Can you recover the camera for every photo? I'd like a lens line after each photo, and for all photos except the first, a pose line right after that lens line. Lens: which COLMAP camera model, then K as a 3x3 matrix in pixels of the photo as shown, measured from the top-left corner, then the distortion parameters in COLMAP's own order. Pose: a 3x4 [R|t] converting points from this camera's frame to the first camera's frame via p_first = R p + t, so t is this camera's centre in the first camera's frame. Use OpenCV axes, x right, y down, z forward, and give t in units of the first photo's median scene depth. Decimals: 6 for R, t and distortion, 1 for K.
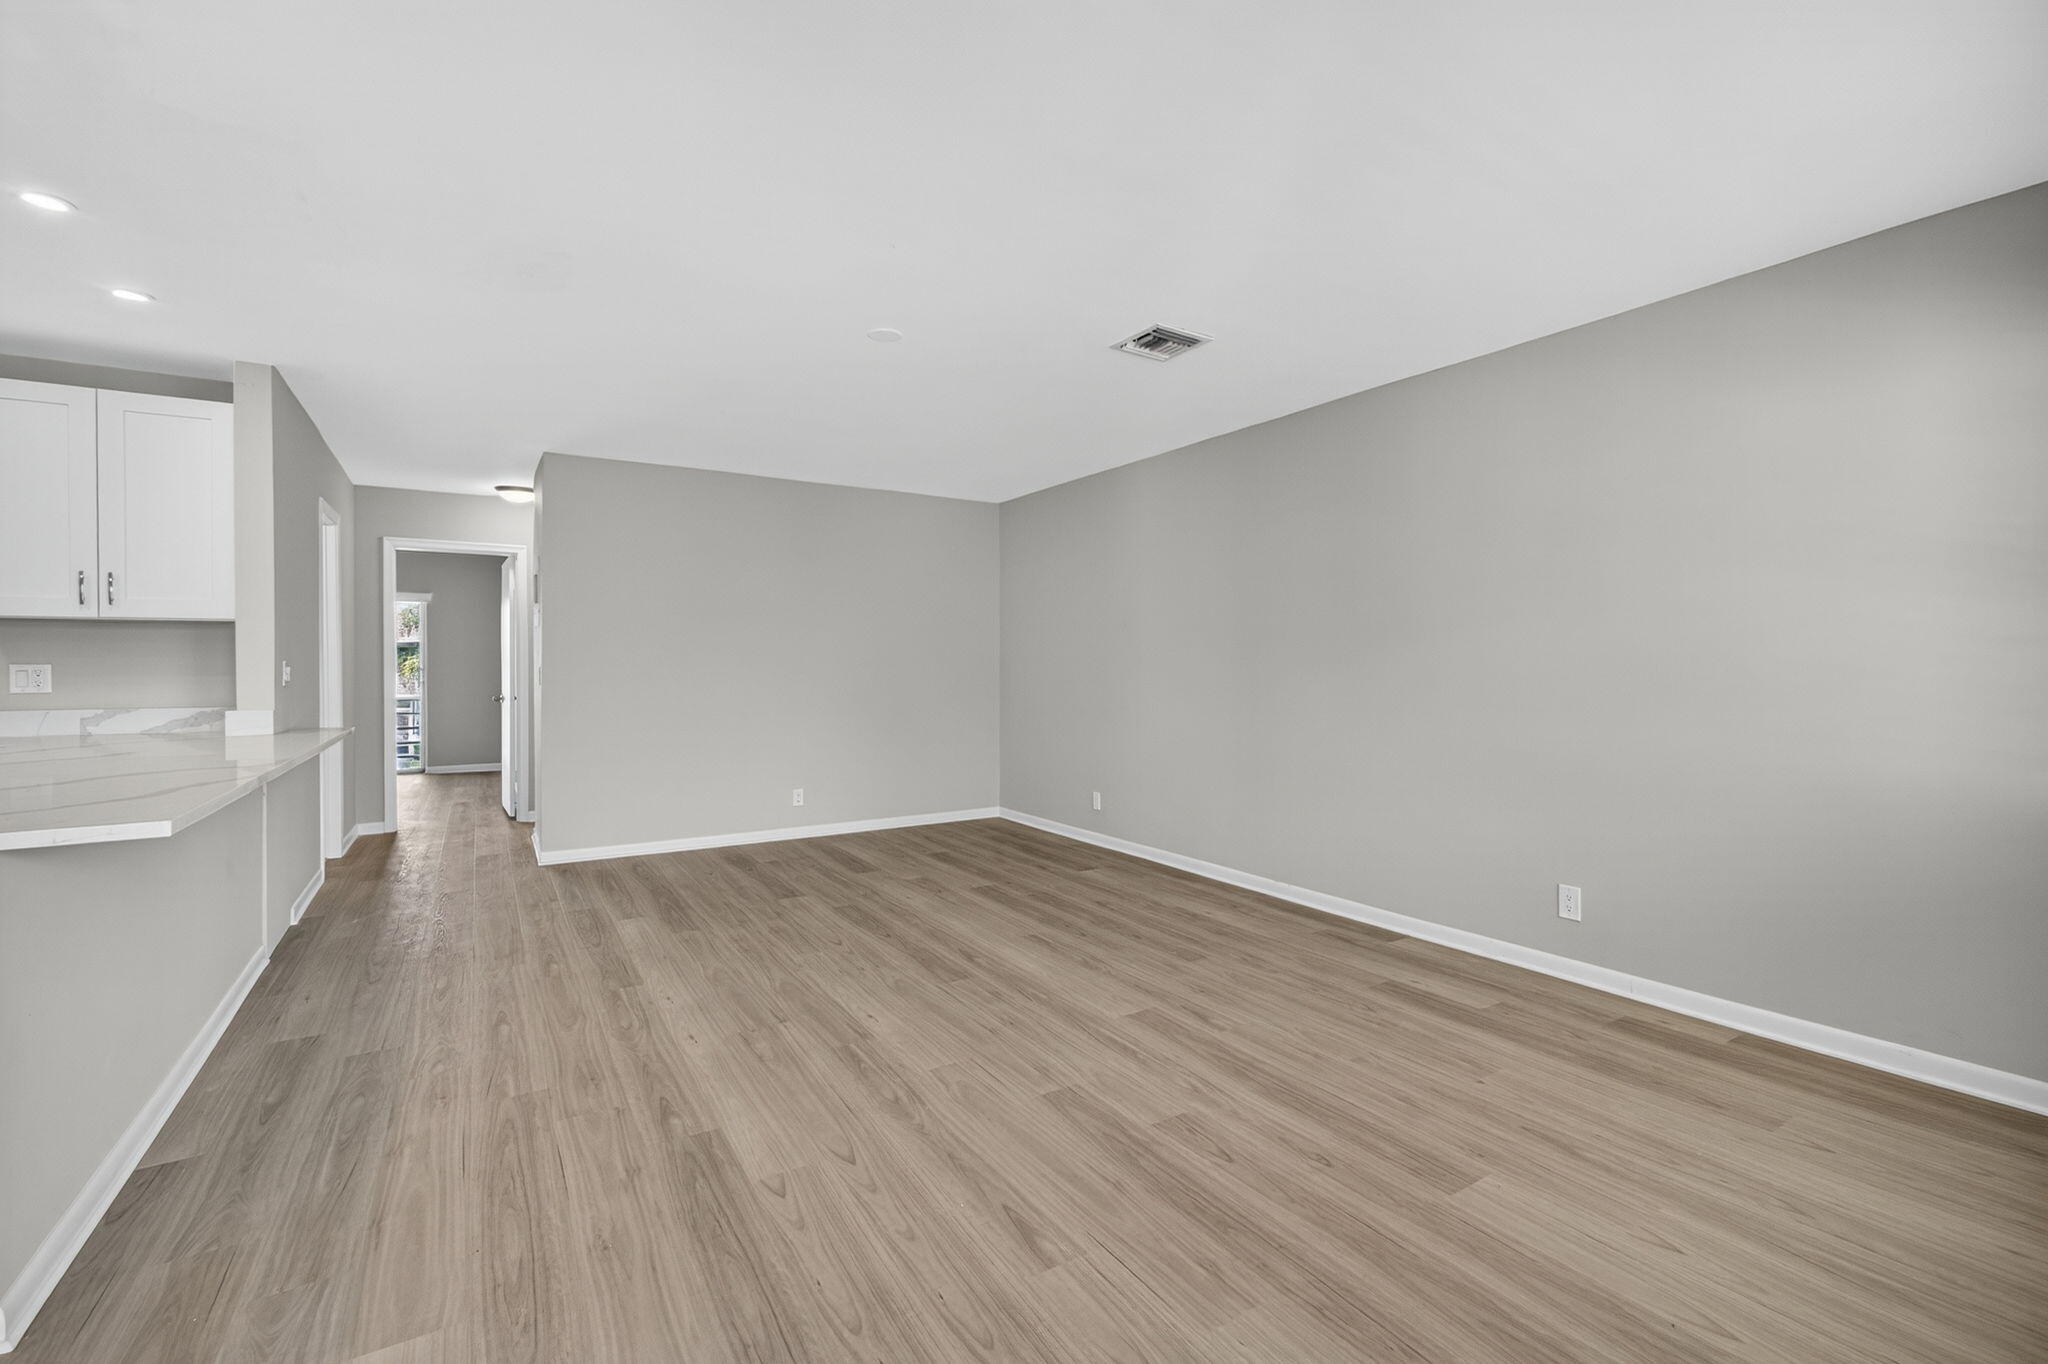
lens RADIAL K [[884.0, 0, 1029.1], [0, 884.0, 668.7], [0, 0, 1]] dist [-0.001265, 0.000069]
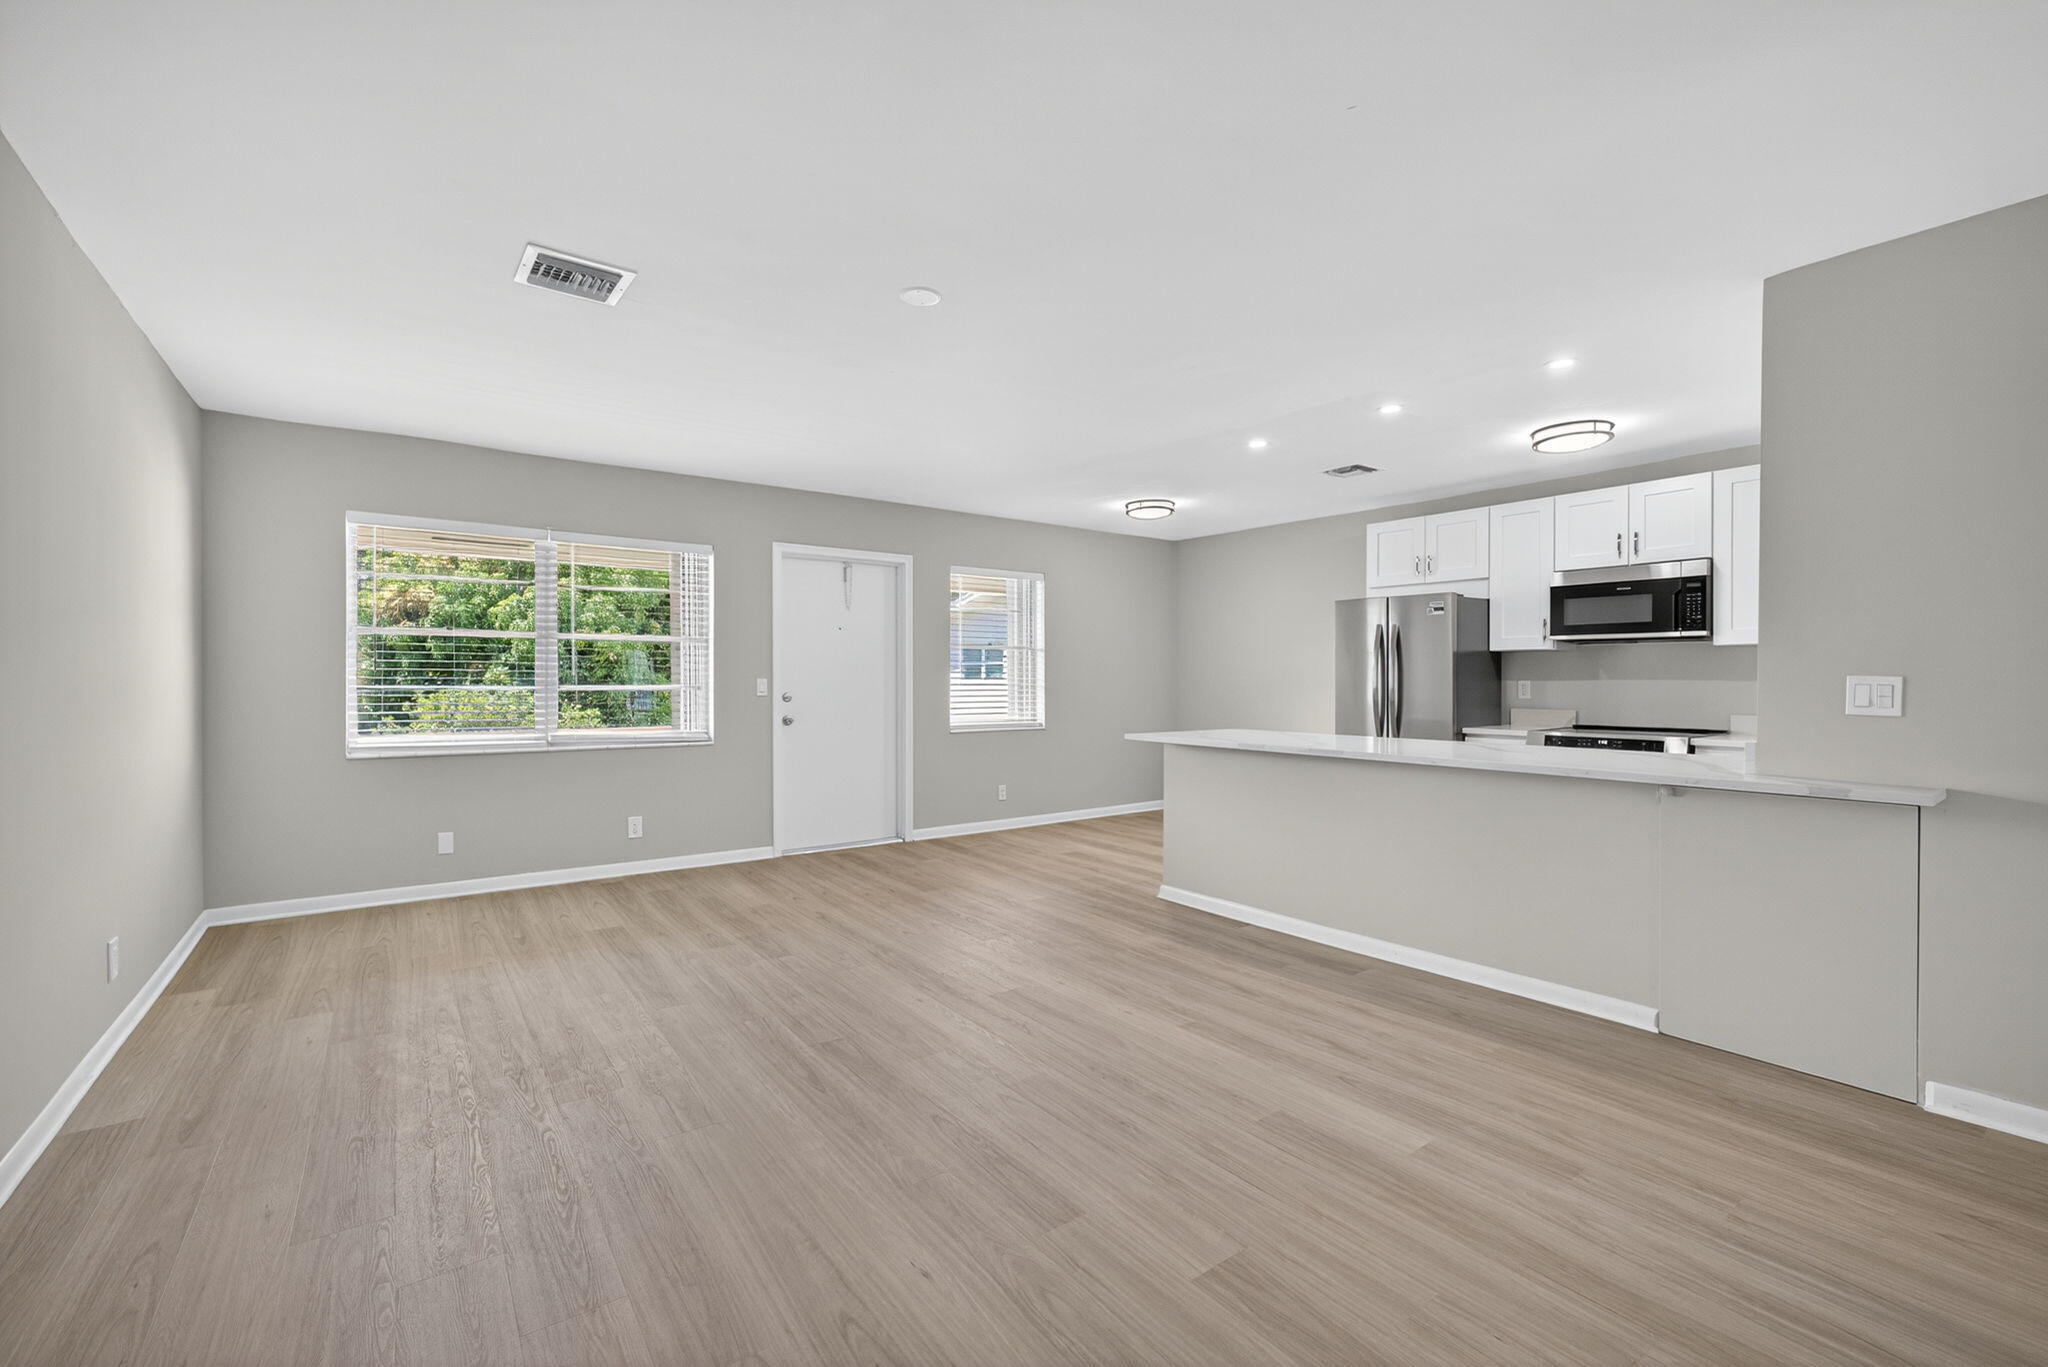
lens RADIAL K [[838.5, 0, 988.0], [0, 838.5, 682.1], [0, 0, 1]] dist [-0.000064, 0.000075]
pose [[-0.999177, 0.001879, -0.040508, -0.275191], [0.001475, 0.999949, 0.010008, -0.014366], [0.040525, 0.009941, -0.999129, 2.519839]]
